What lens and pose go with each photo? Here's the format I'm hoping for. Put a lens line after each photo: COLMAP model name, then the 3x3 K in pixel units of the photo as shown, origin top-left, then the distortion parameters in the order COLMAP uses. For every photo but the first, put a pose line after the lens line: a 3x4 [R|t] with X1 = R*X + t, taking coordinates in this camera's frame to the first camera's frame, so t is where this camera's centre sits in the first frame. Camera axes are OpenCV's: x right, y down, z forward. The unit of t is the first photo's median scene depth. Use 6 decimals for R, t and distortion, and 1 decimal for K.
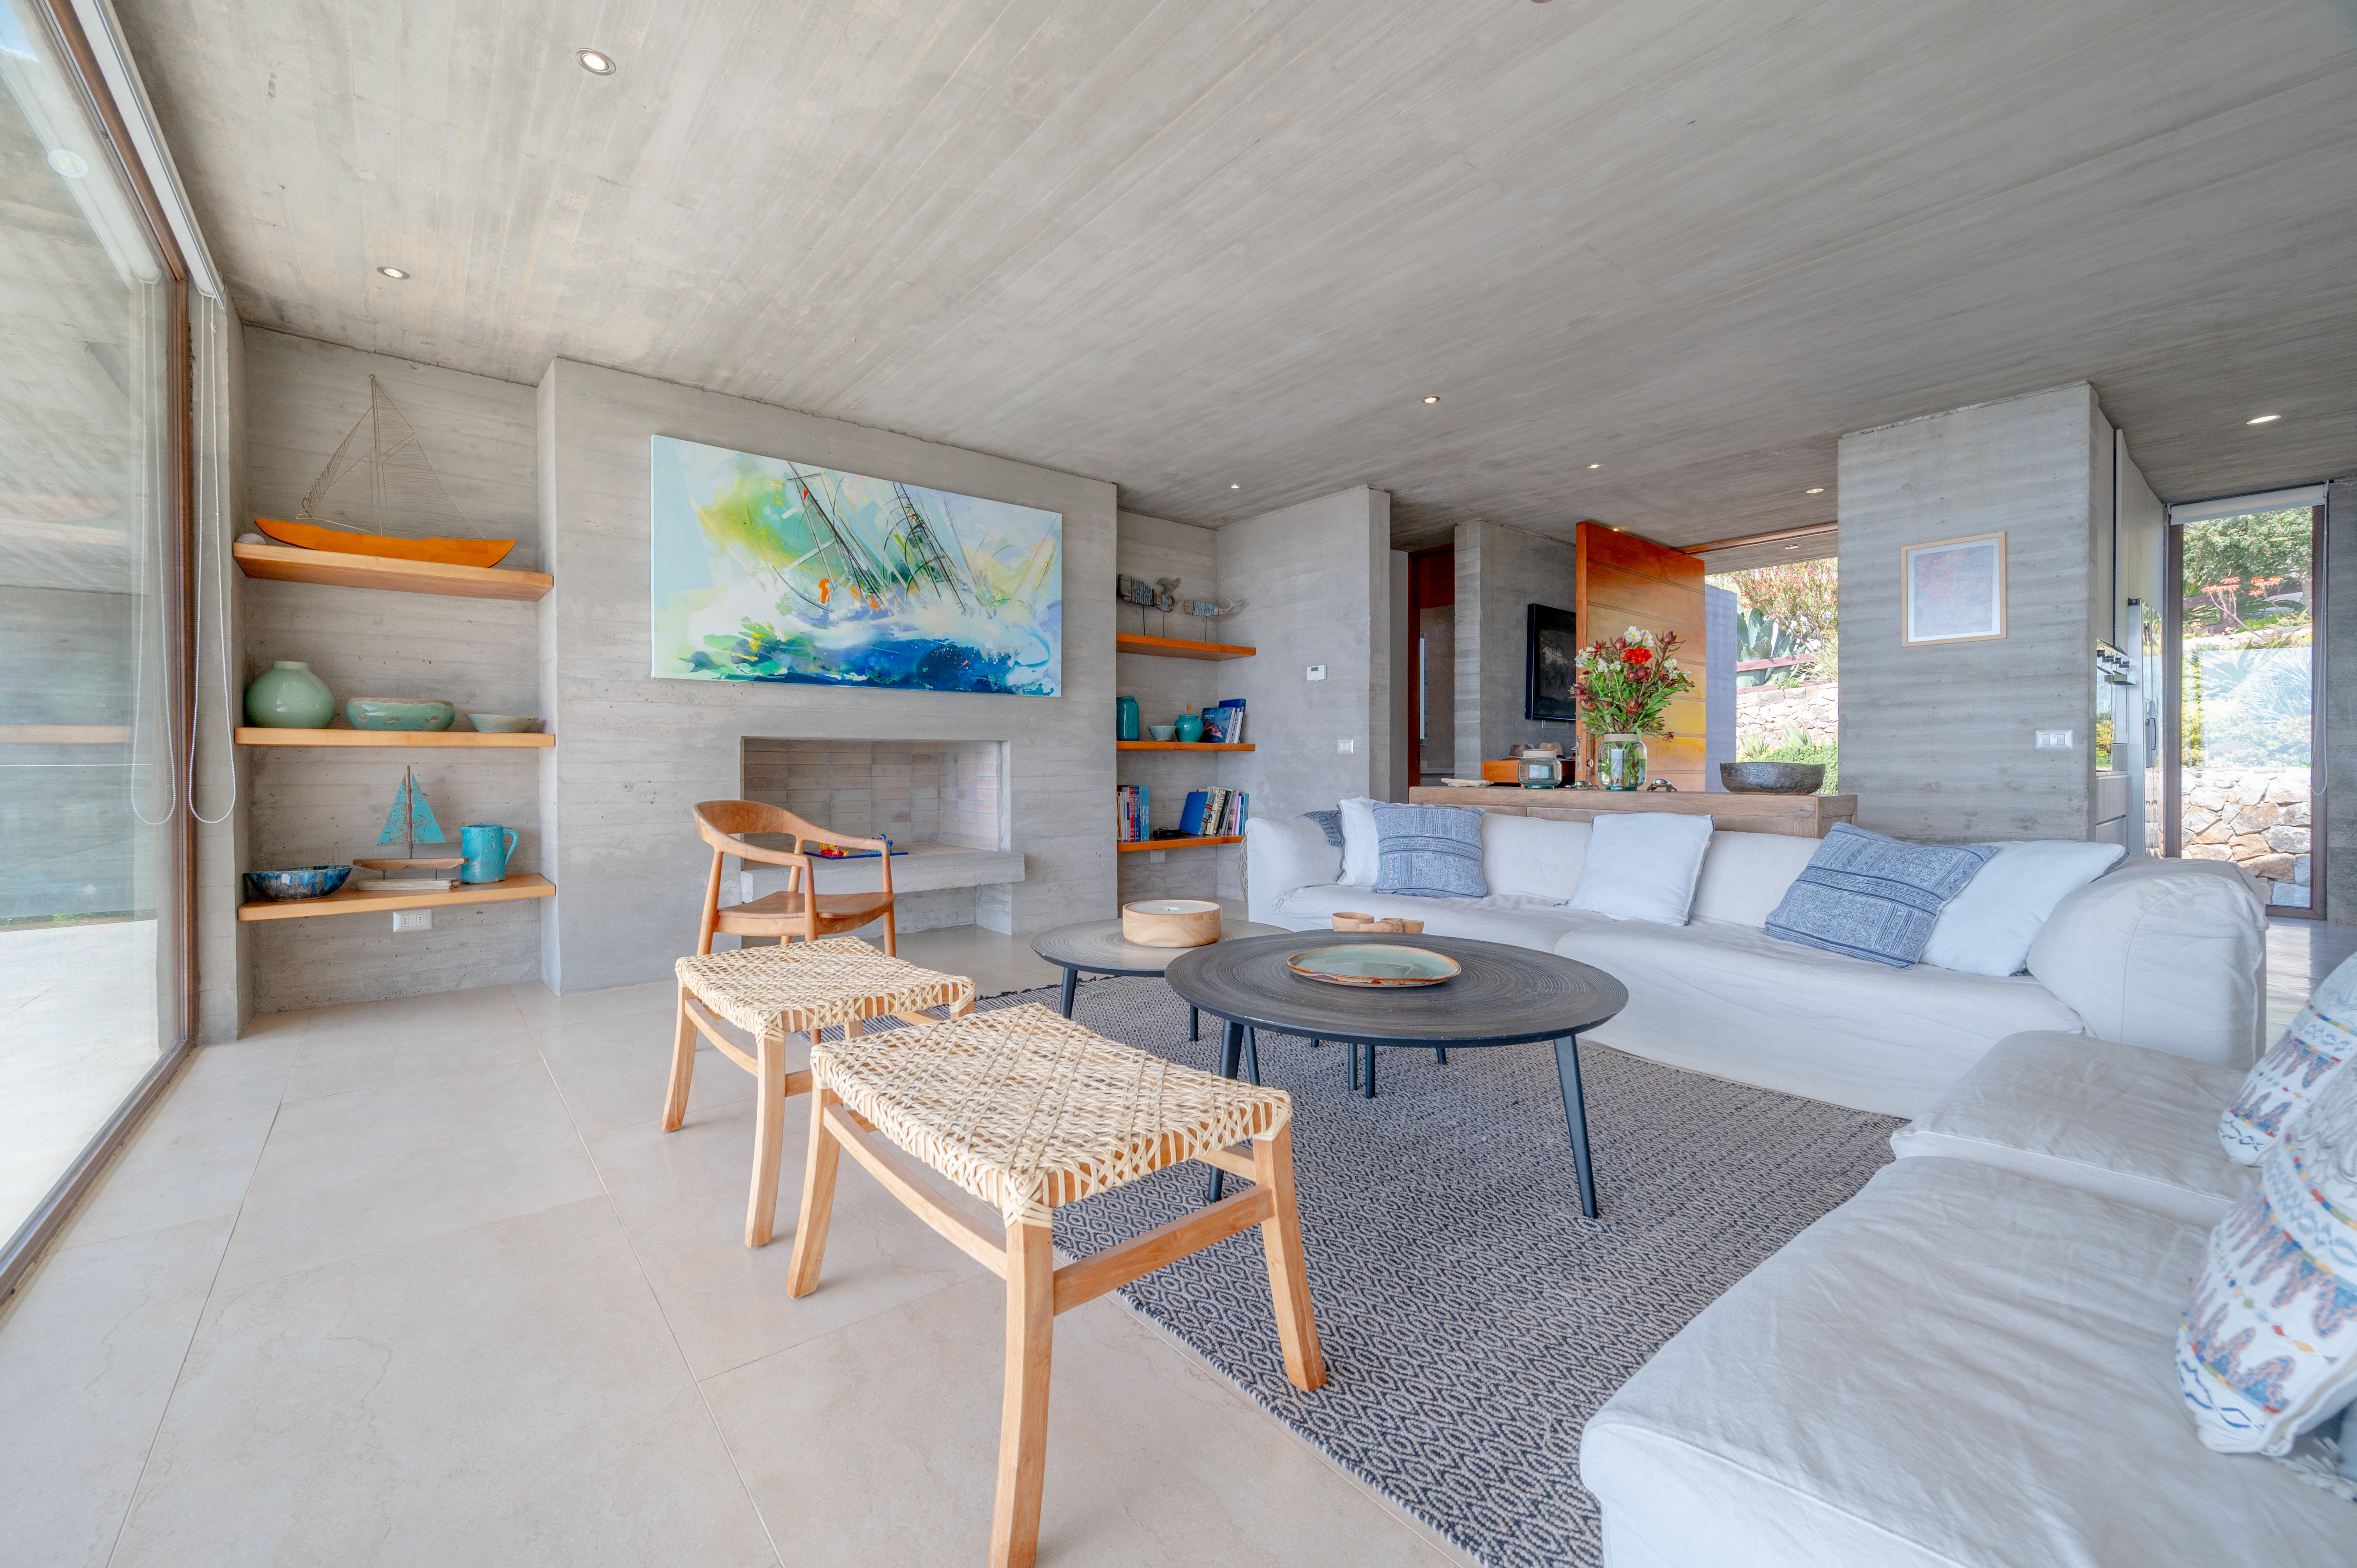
lens RADIAL K [[940.9, 0, 1165.8], [0, 940.9, 768.5], [0, 0, 1]] dist [-0.001317, 0.000081]
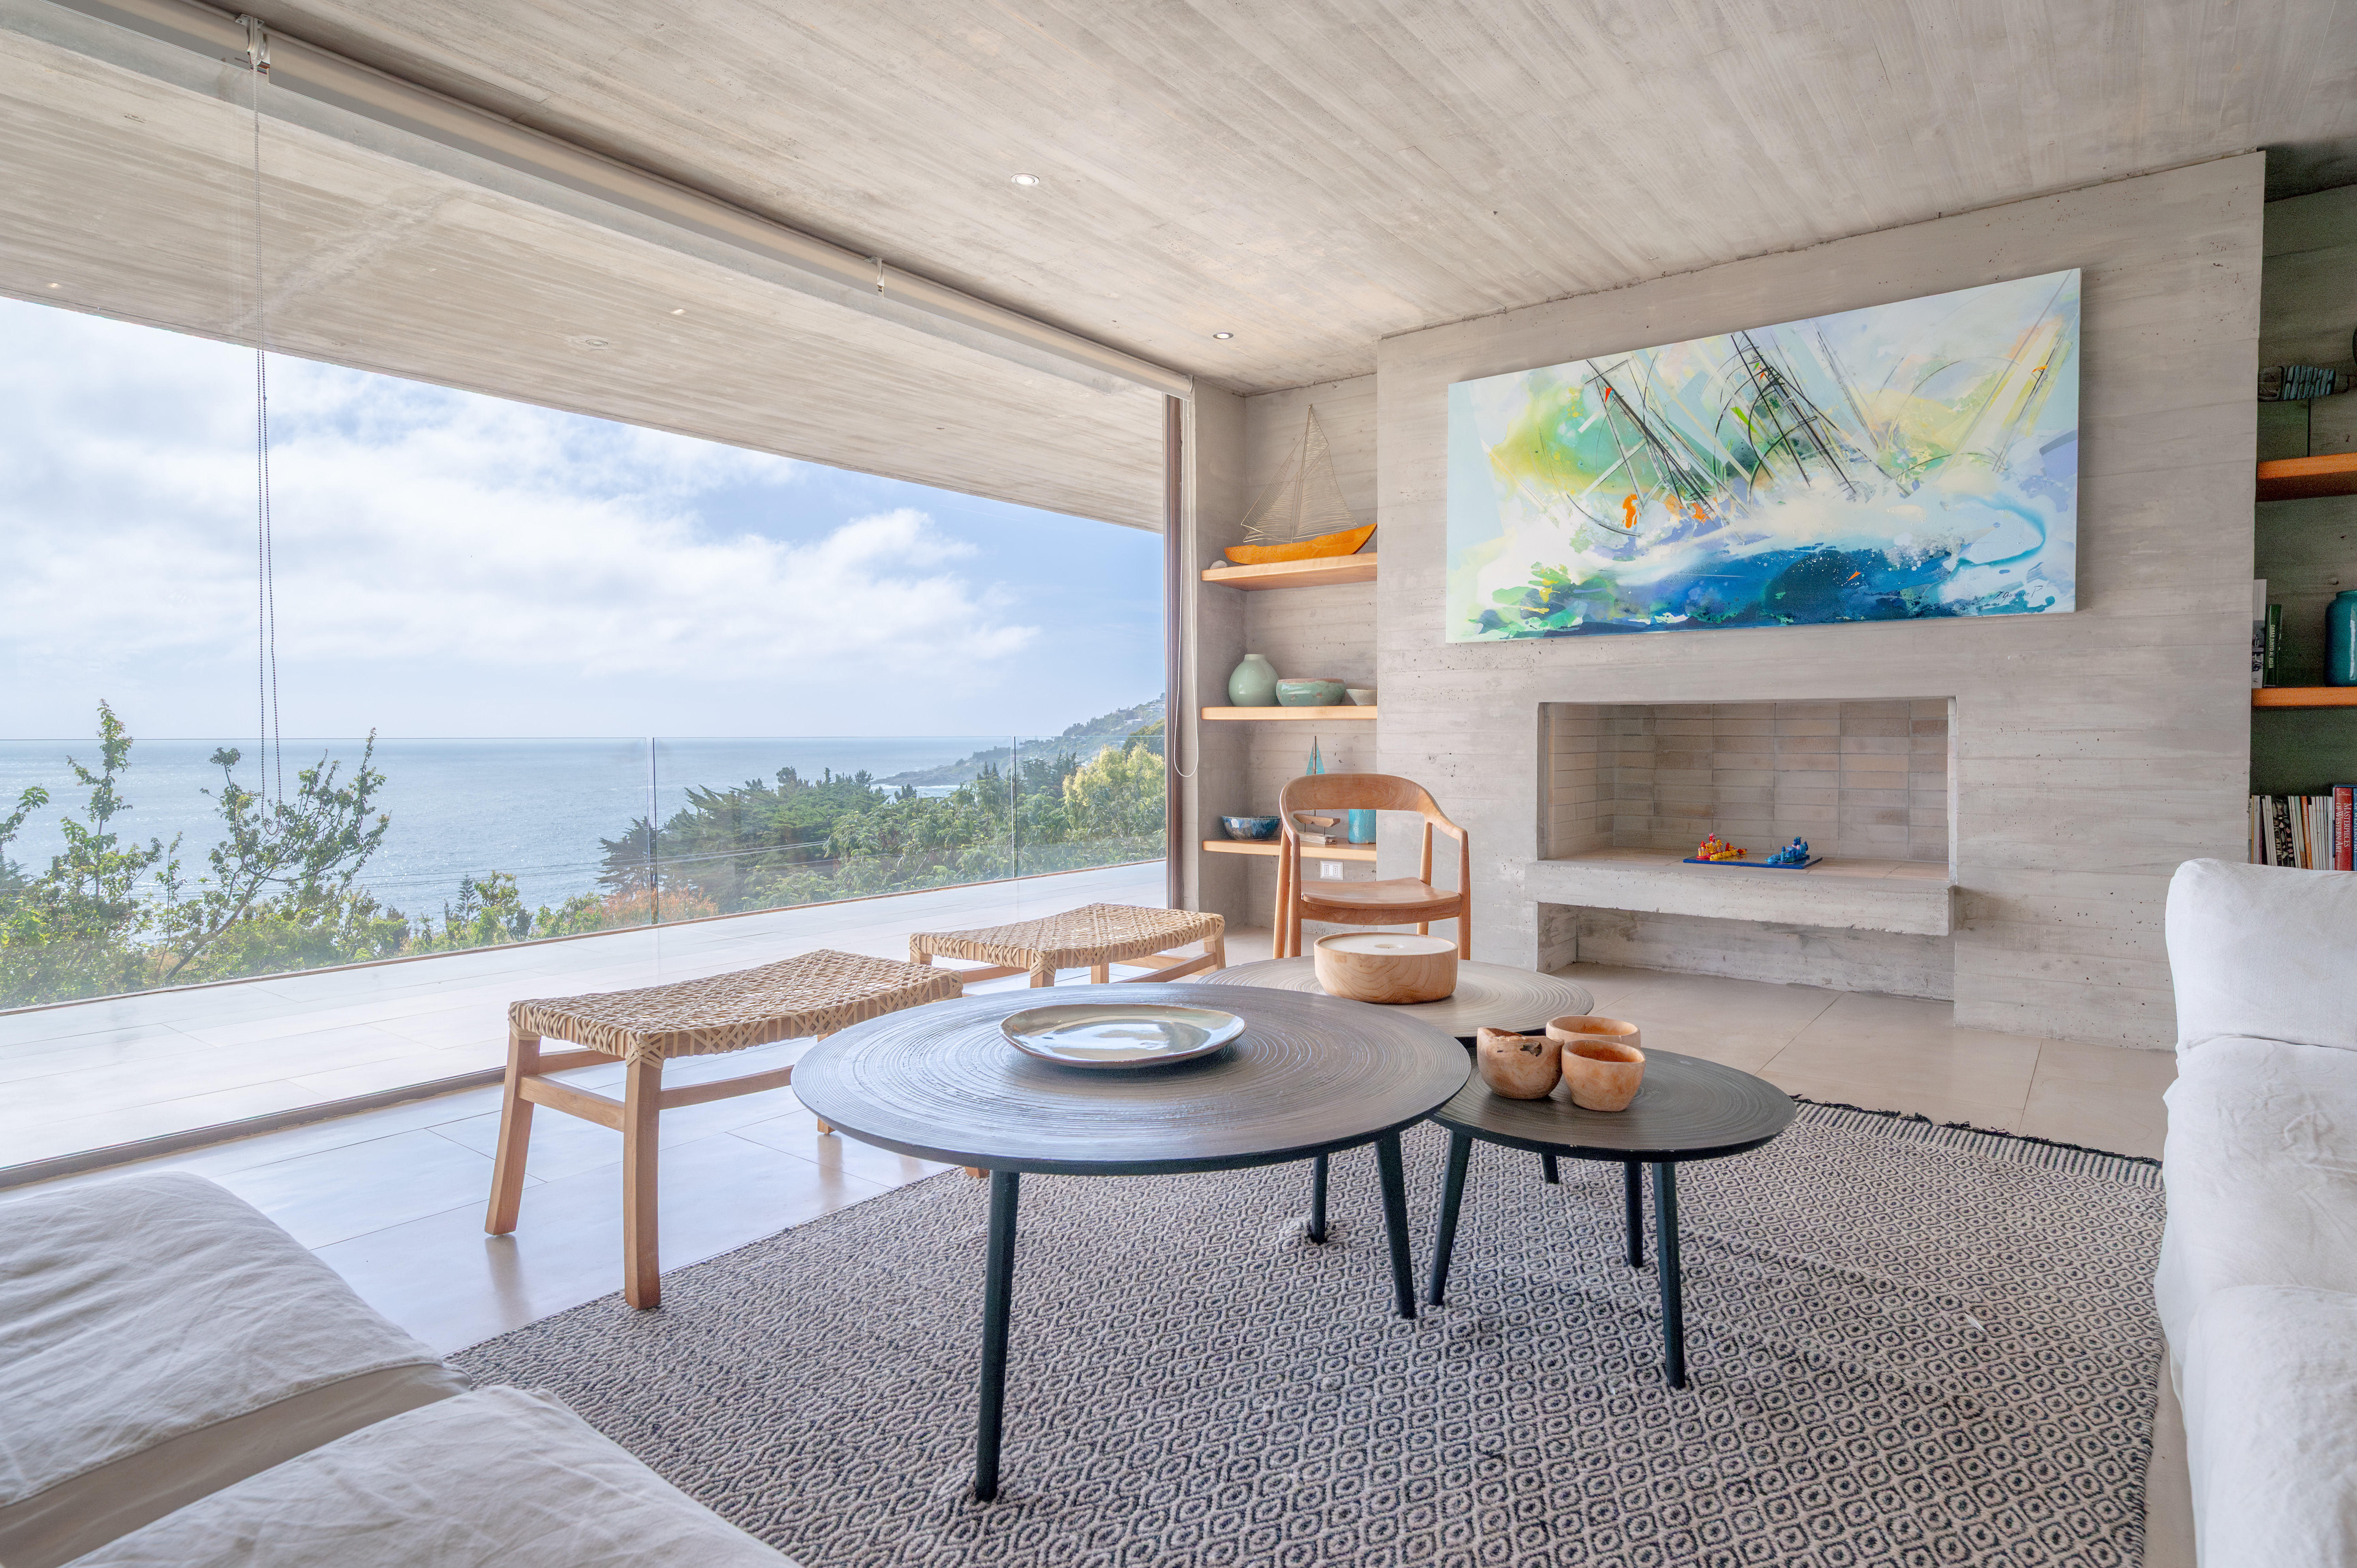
lens RADIAL K [[1232.3, 0, 1191.8], [0, 1232.3, 782.6], [0, 0, 1]] dist [-0.002615, -0.002055]
pose [[0.242302, 0.040800, -0.969343, 0.515851], [-0.004731, 0.999153, 0.040872, -0.005540], [0.970189, -0.005317, 0.242290, 0.387060]]
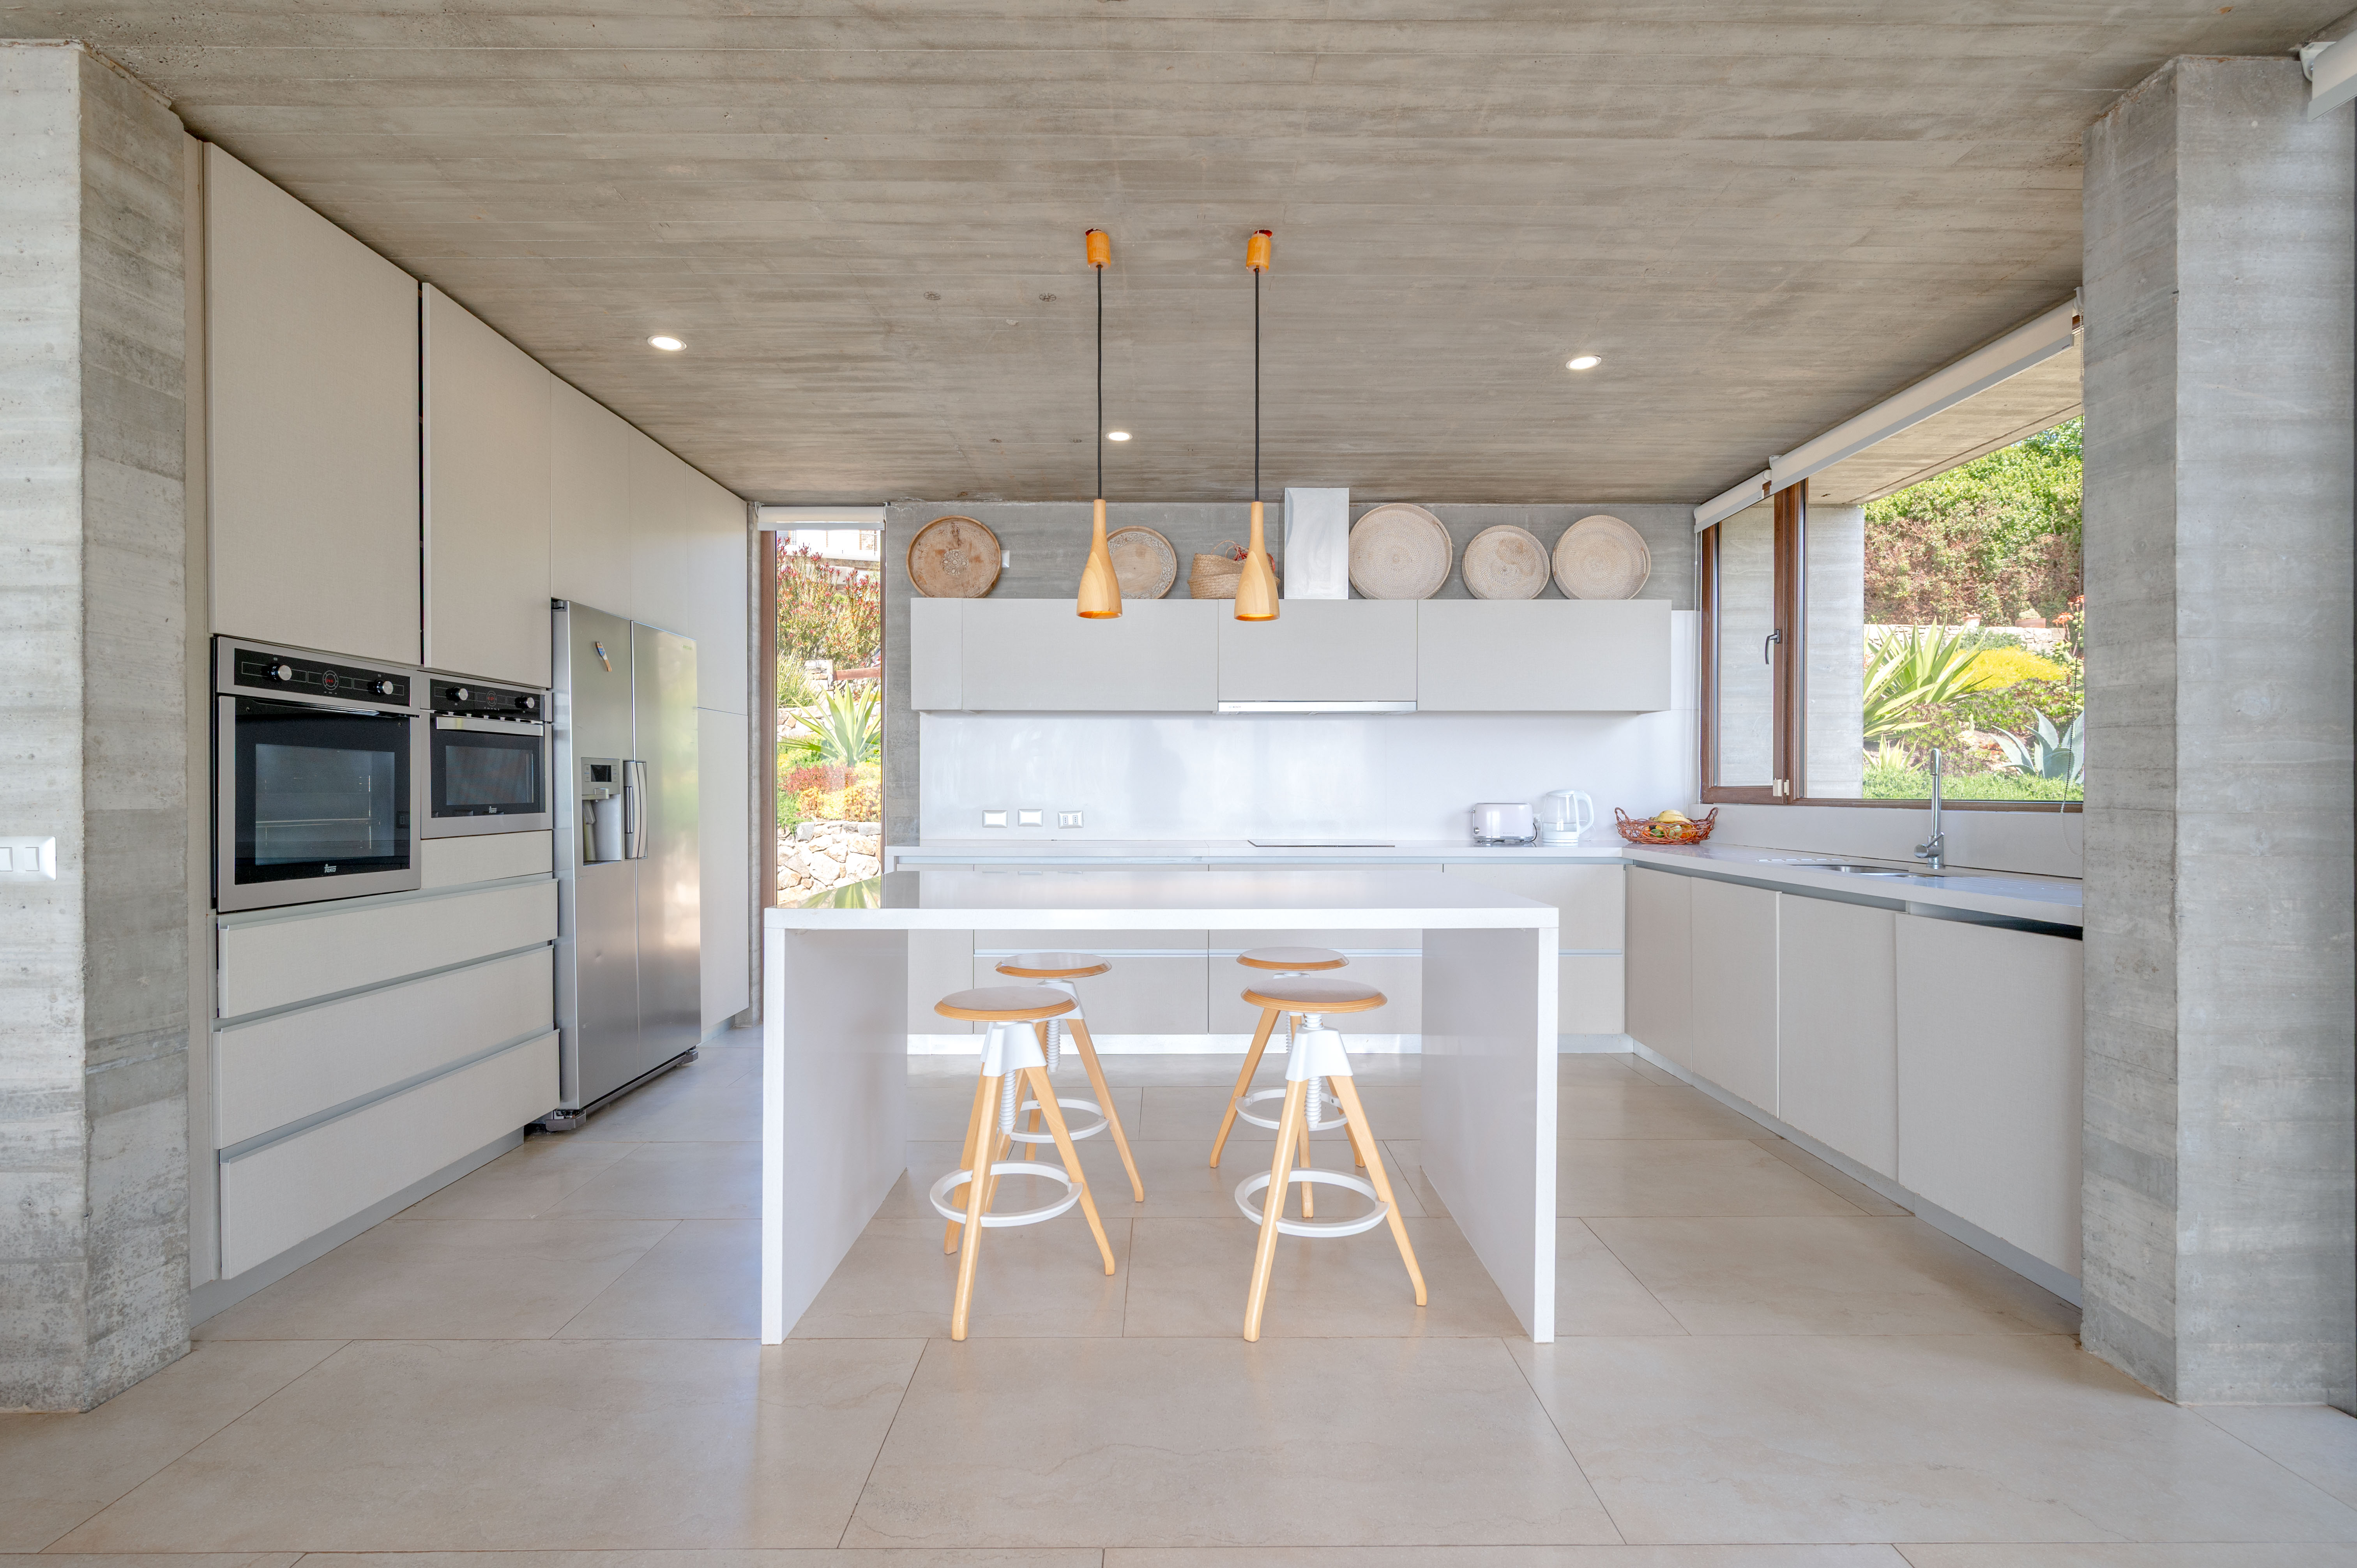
lens RADIAL K [[1033.6, 0, 1172.5], [0, 1033.6, 794.2], [0, 0, 1]] dist [-0.000170, -0.000624]
pose [[0.630072, -0.001092, 0.776536, 0.805731], [0.003268, 0.999994, -0.001246, -0.051525], [-0.776530, 0.003323, 0.630071, 0.261556]]
